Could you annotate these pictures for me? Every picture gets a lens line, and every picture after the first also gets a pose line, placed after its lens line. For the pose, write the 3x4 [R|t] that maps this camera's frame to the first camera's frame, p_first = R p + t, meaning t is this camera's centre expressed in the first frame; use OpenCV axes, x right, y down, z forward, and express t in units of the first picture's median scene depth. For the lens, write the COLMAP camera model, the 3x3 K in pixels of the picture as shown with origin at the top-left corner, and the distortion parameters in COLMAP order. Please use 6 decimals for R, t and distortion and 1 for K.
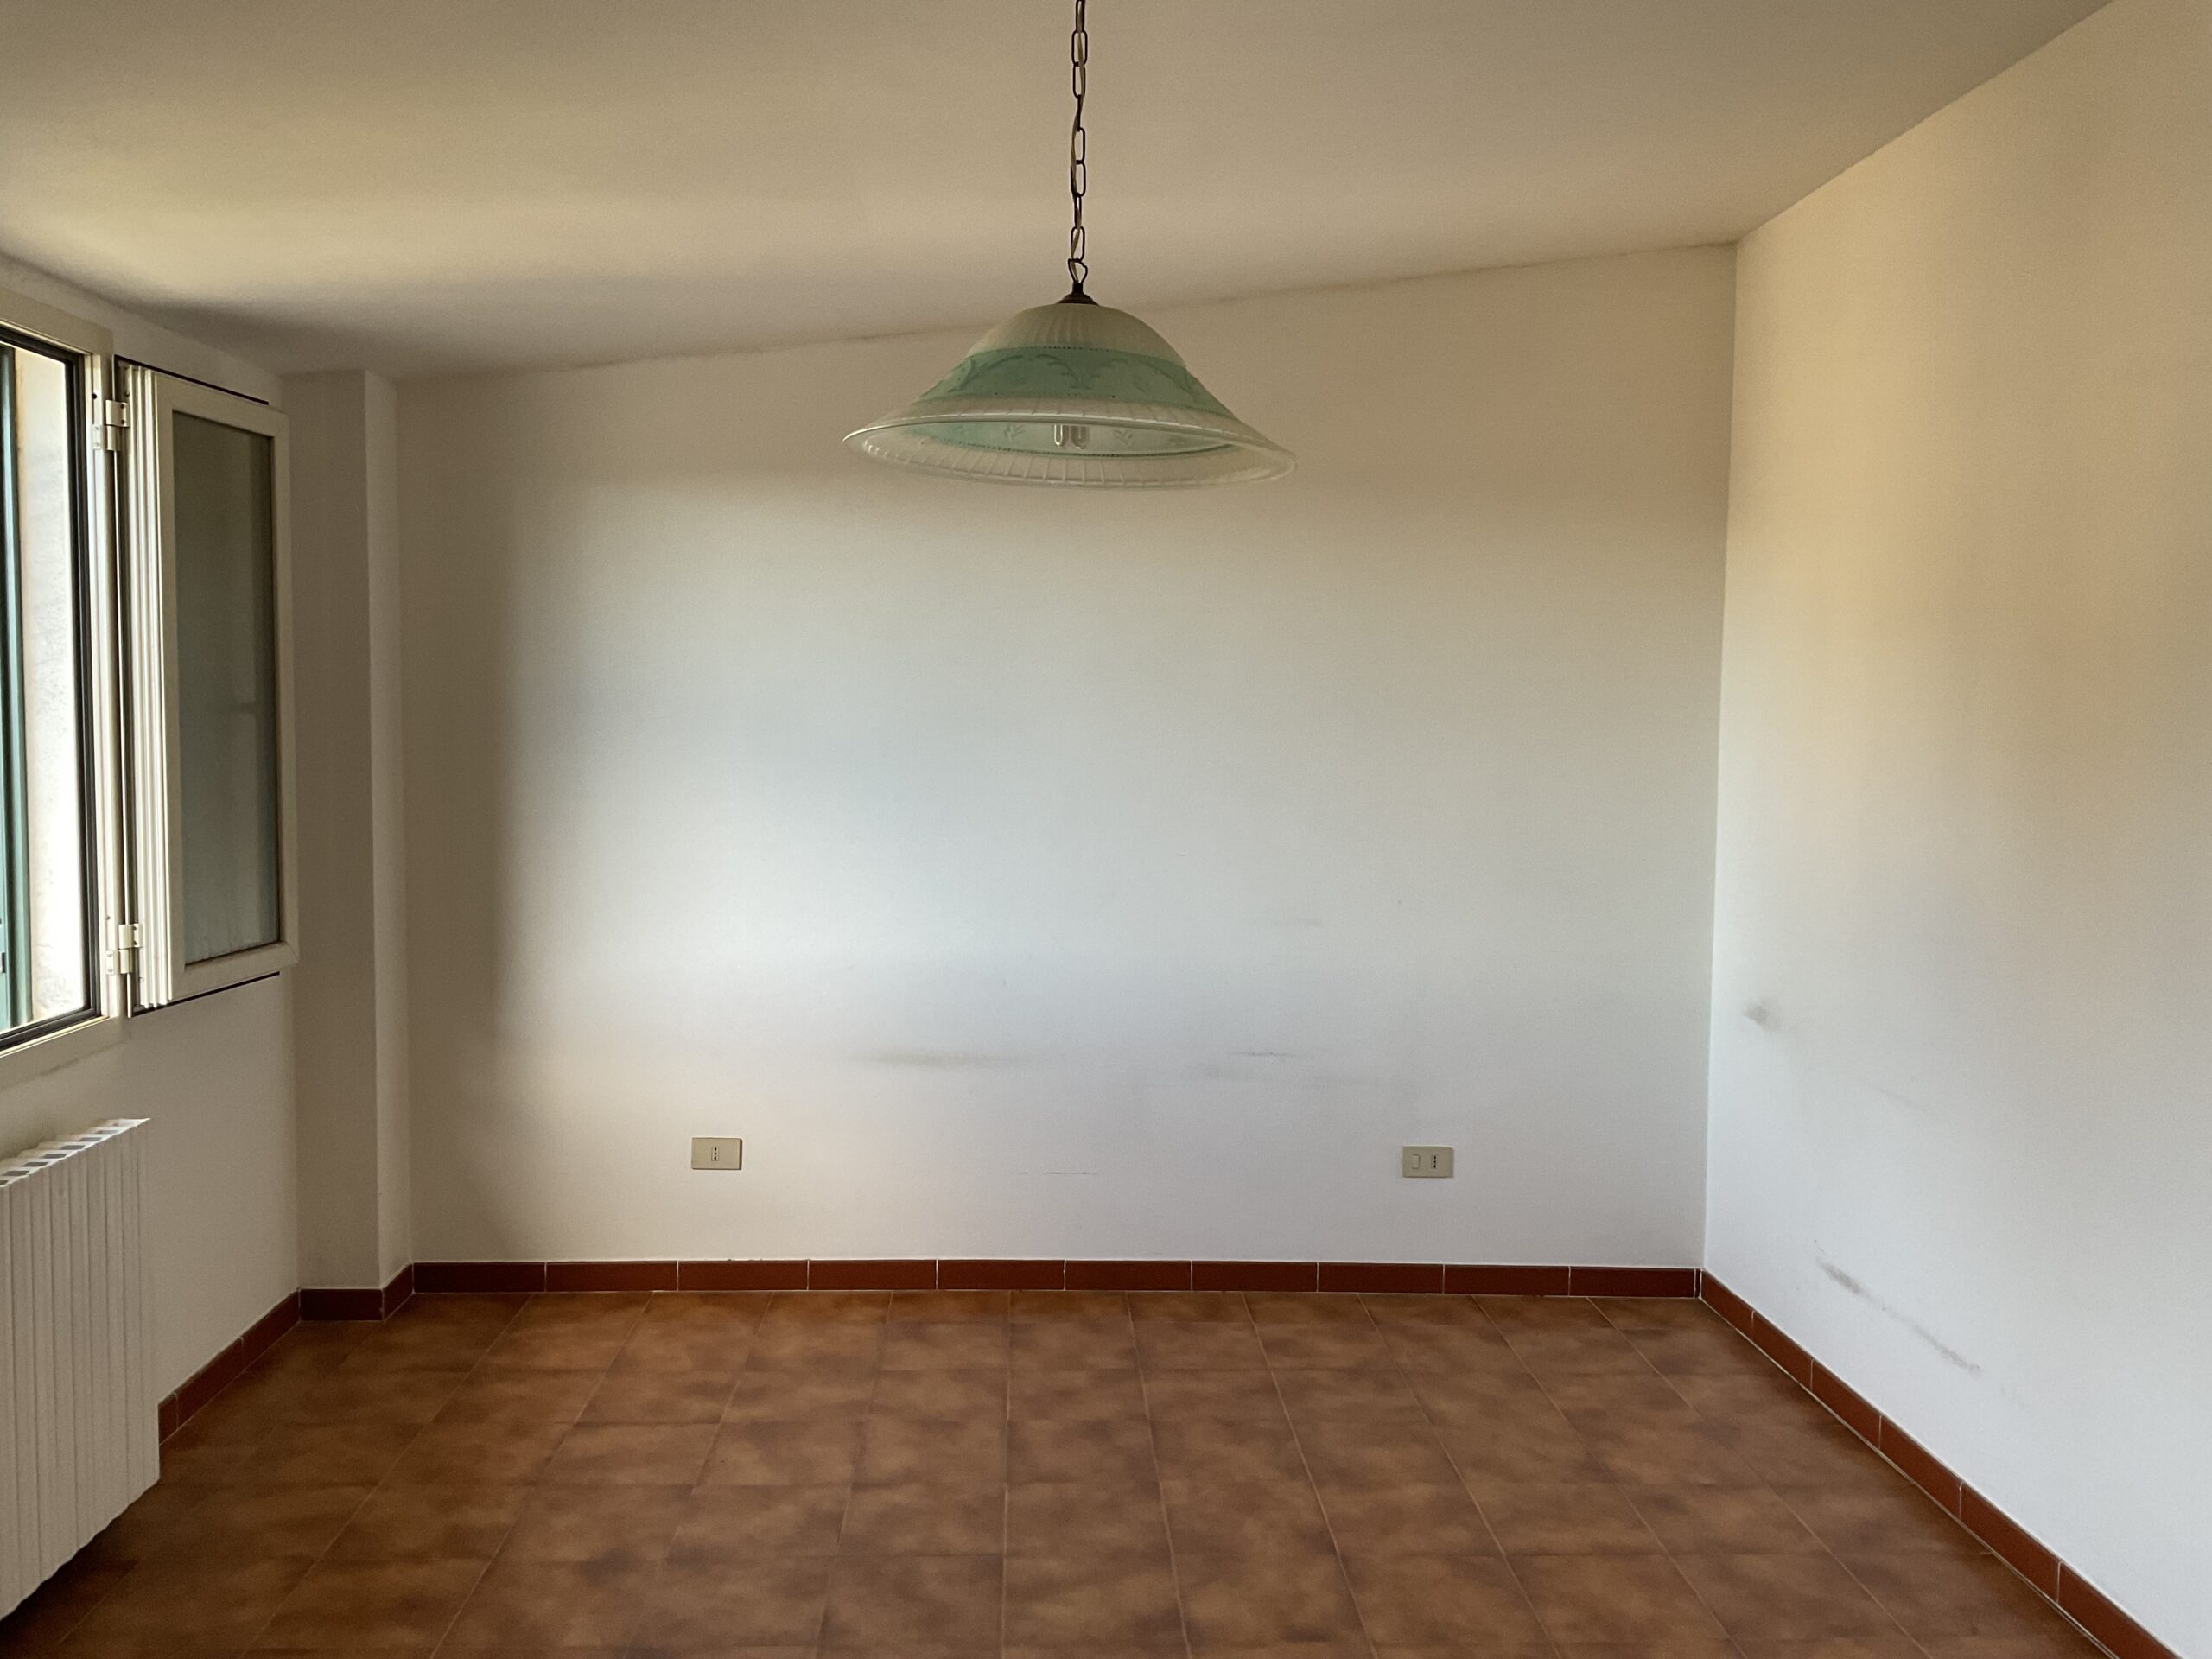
lens RADIAL K [[1814.1, 0, 1106.0], [0, 1814.1, 829.5], [0, 0, 1]] dist [0.108784, -0.208562]
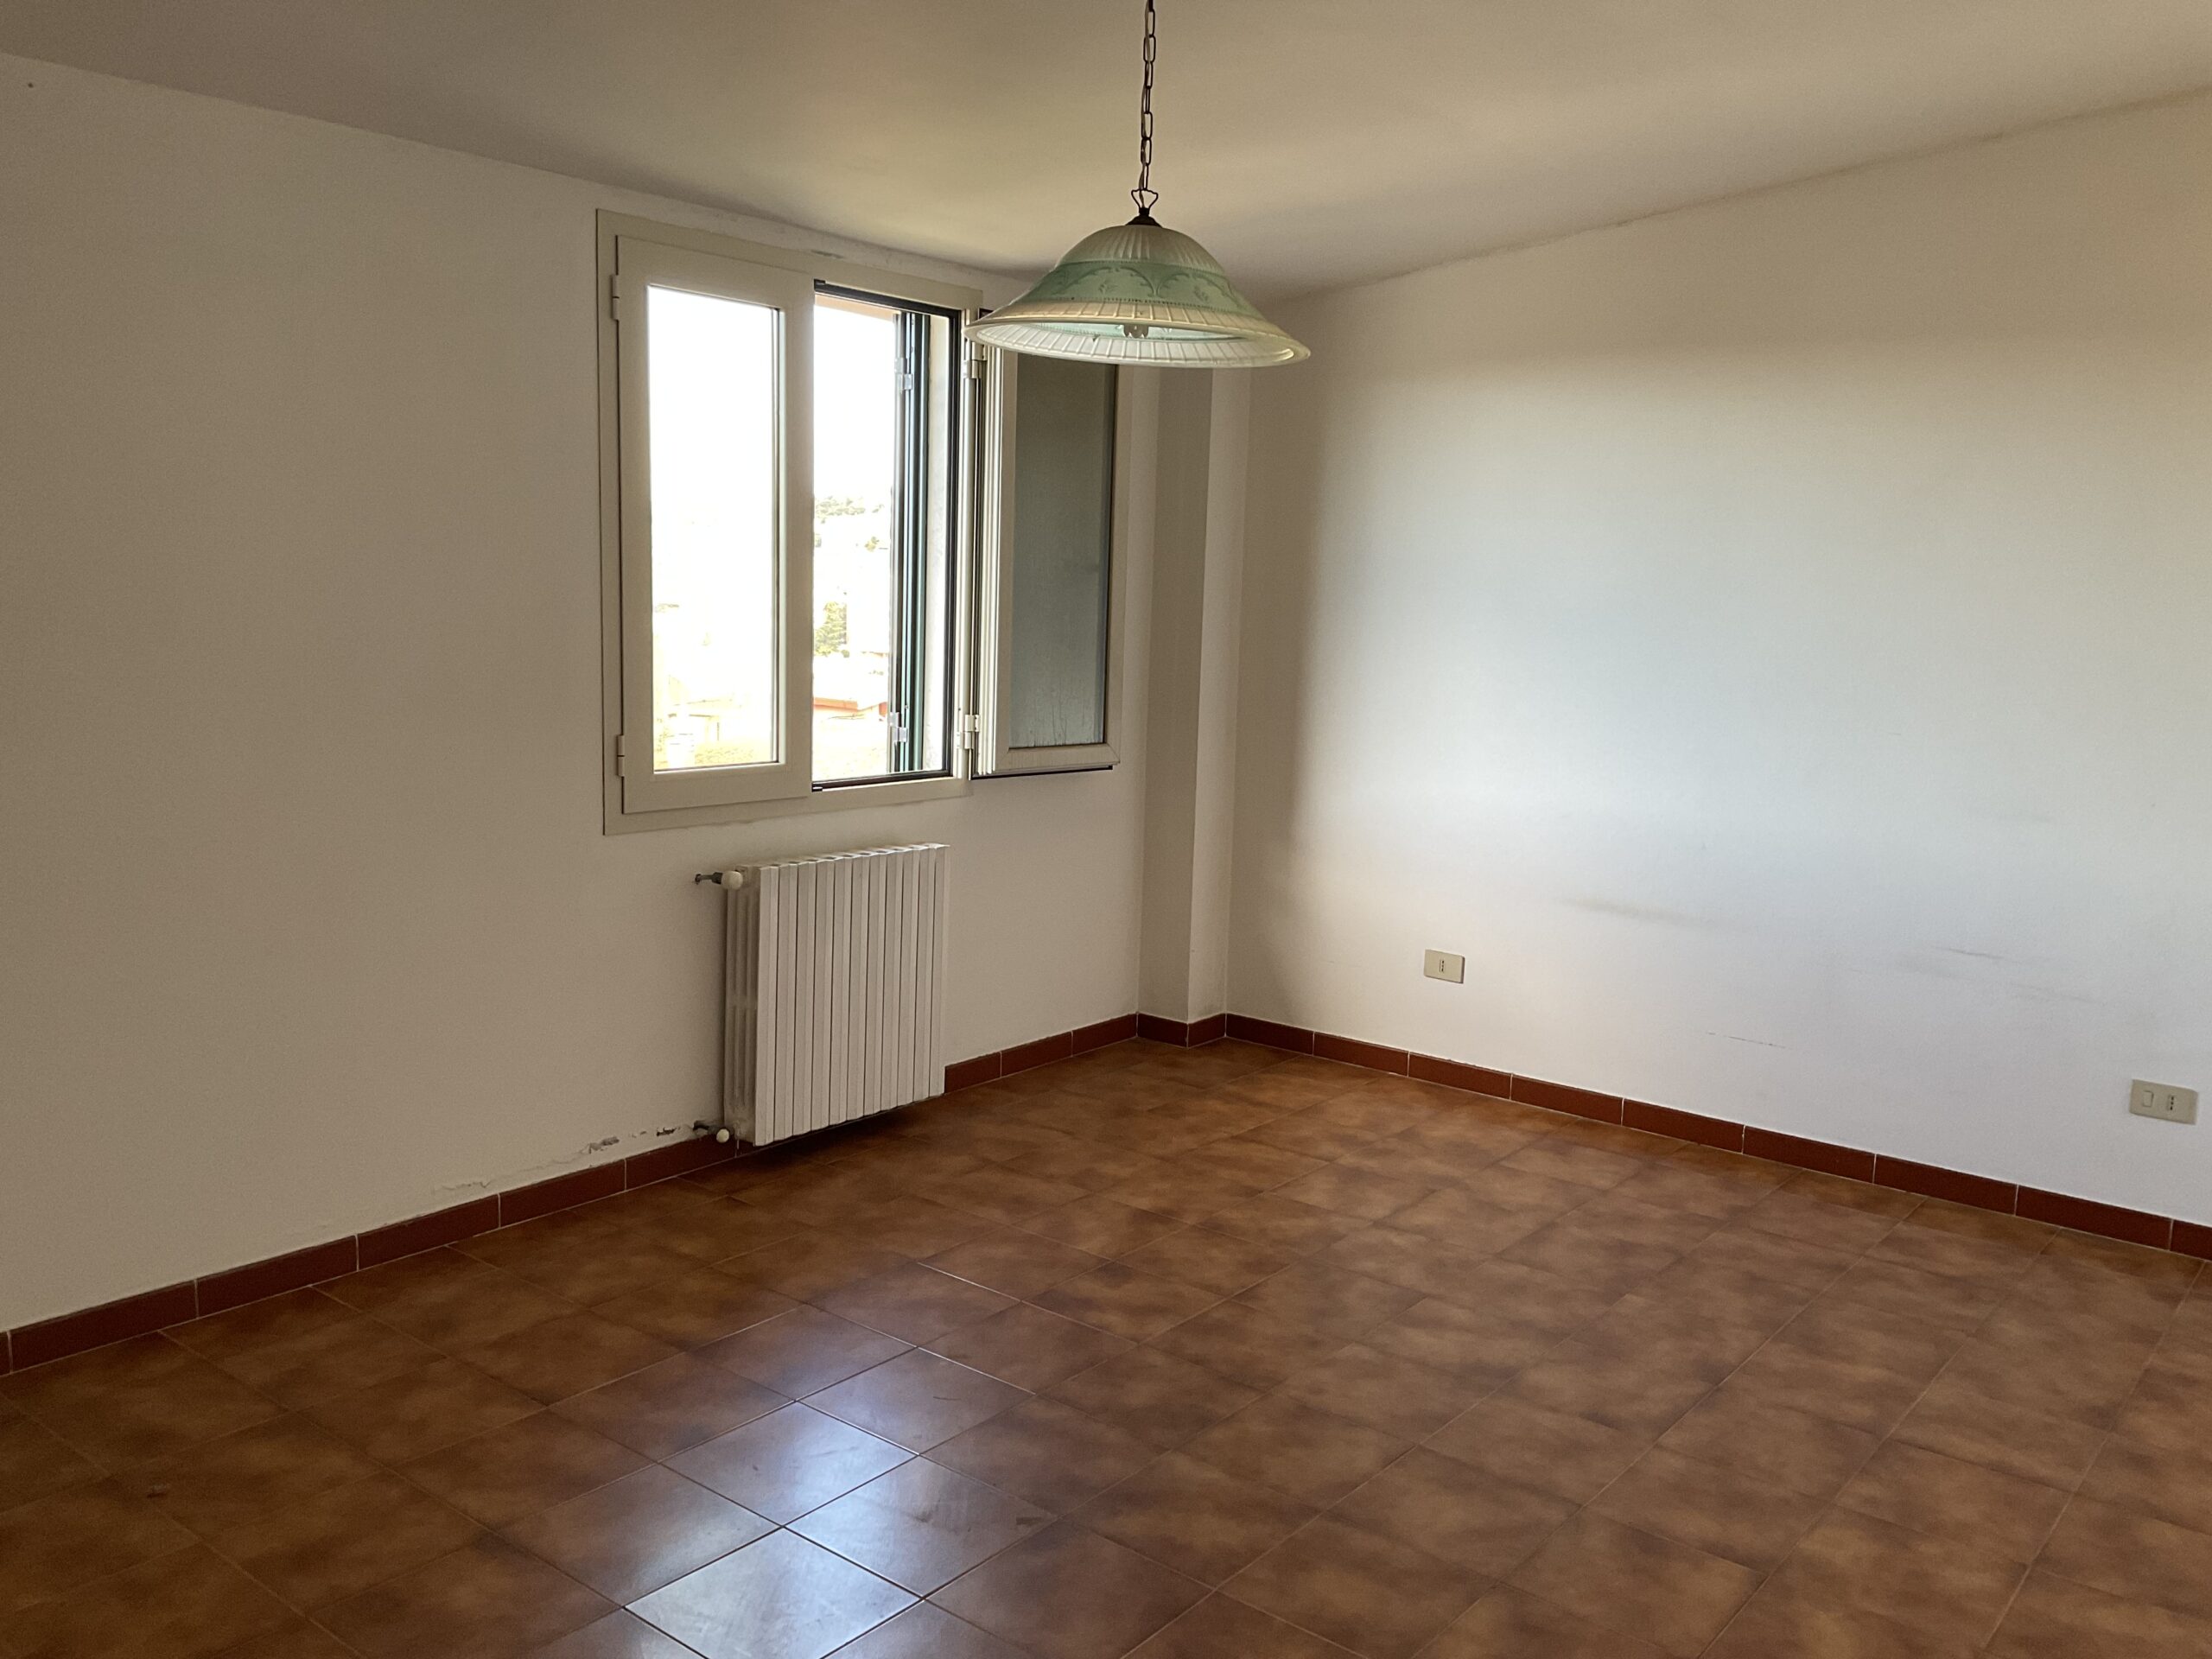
lens RADIAL K [[1814.1, 0, 1106.0], [0, 1814.1, 829.5], [0, 0, 1]] dist [0.108784, -0.208562]
pose [[0.755966, 0.102557, -0.646527, 0.434375], [-0.069001, 0.994633, 0.077096, 0.021957], [0.650964, -0.013671, 0.758986, -0.008665]]
